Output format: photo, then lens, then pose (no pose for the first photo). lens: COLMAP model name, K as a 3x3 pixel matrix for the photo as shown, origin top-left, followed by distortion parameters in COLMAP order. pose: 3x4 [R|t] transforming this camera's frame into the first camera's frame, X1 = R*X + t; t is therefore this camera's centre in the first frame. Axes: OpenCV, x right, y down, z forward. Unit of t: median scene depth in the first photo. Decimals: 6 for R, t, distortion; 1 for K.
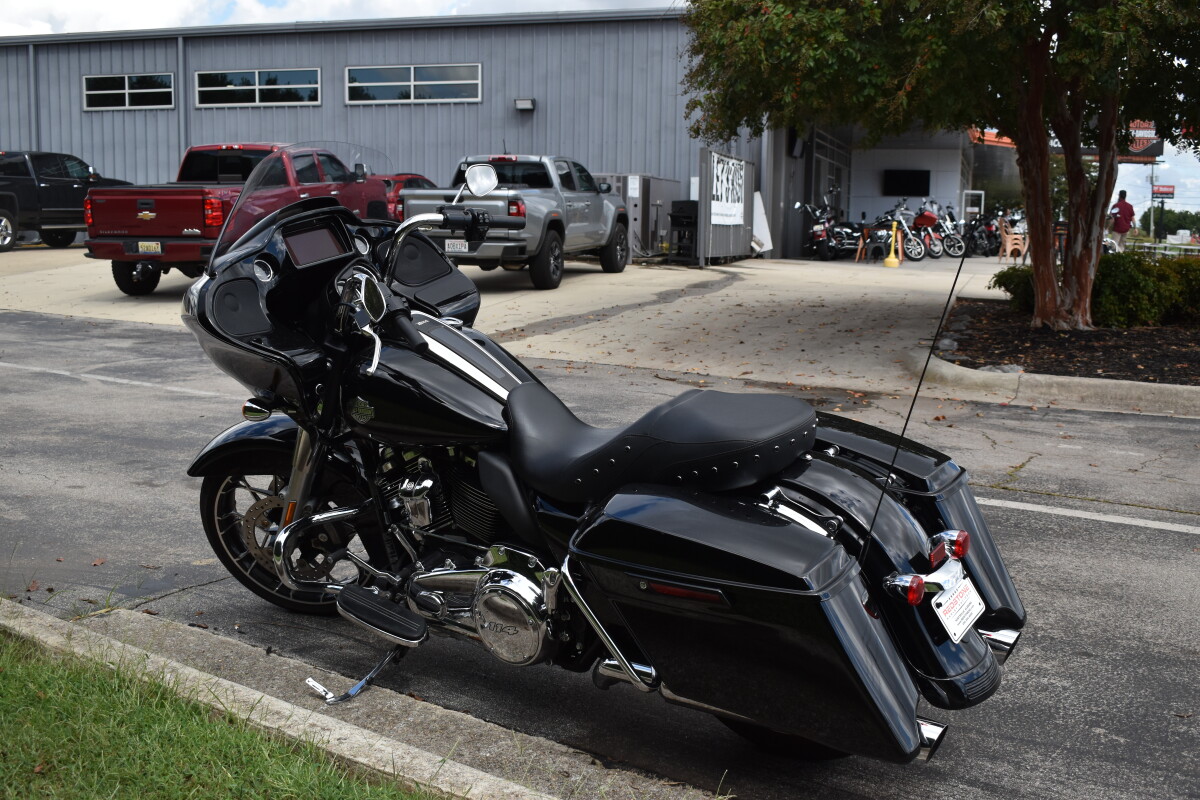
lens RADIAL K [[1372.4, 0, 602.0], [0, 1372.4, 399.6], [0, 0, 1]] dist [-0.083050, 0.000000]
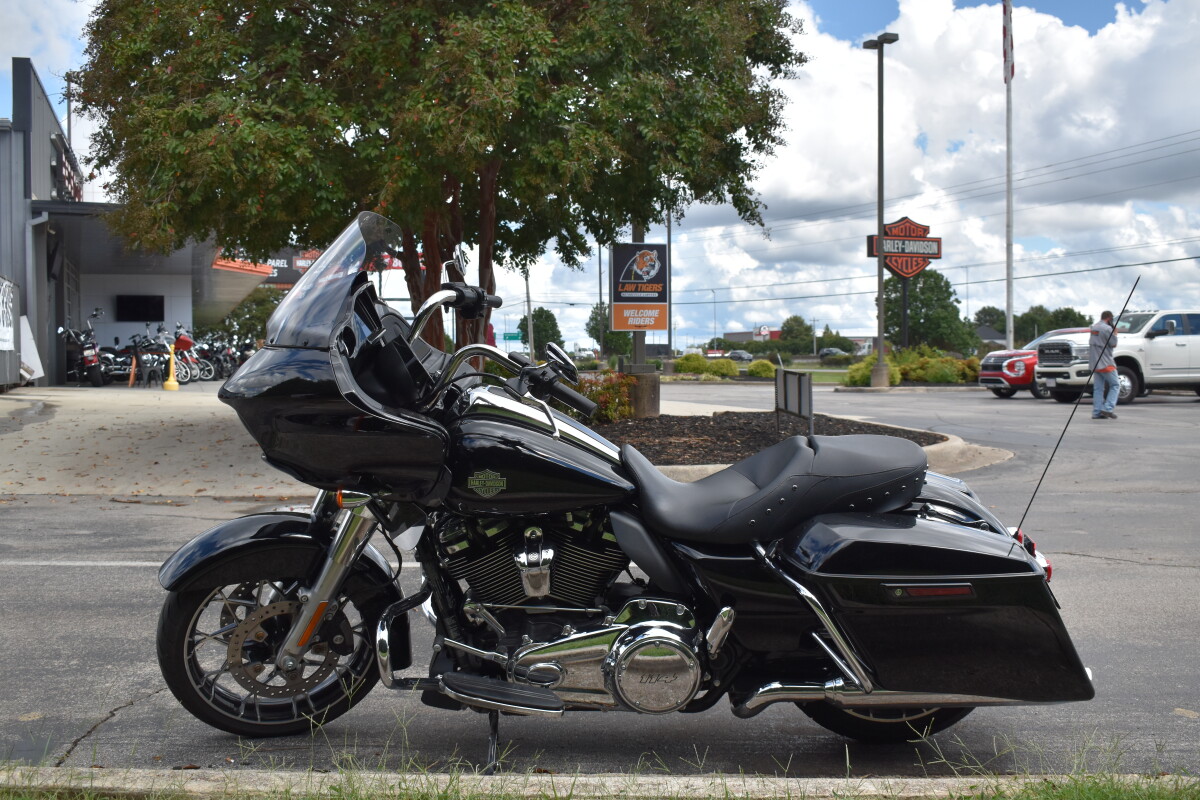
lens RADIAL K [[1372.4, 0, 605.6], [0, 1372.4, 401.3], [0, 0, 1]] dist [-0.083050, 0.000000]
pose [[0.798505, -0.037149, 0.600840, -0.244947], [0.094549, 0.993446, -0.064231, 0.007067], [-0.594516, 0.108097, 0.796784, 0.058153]]
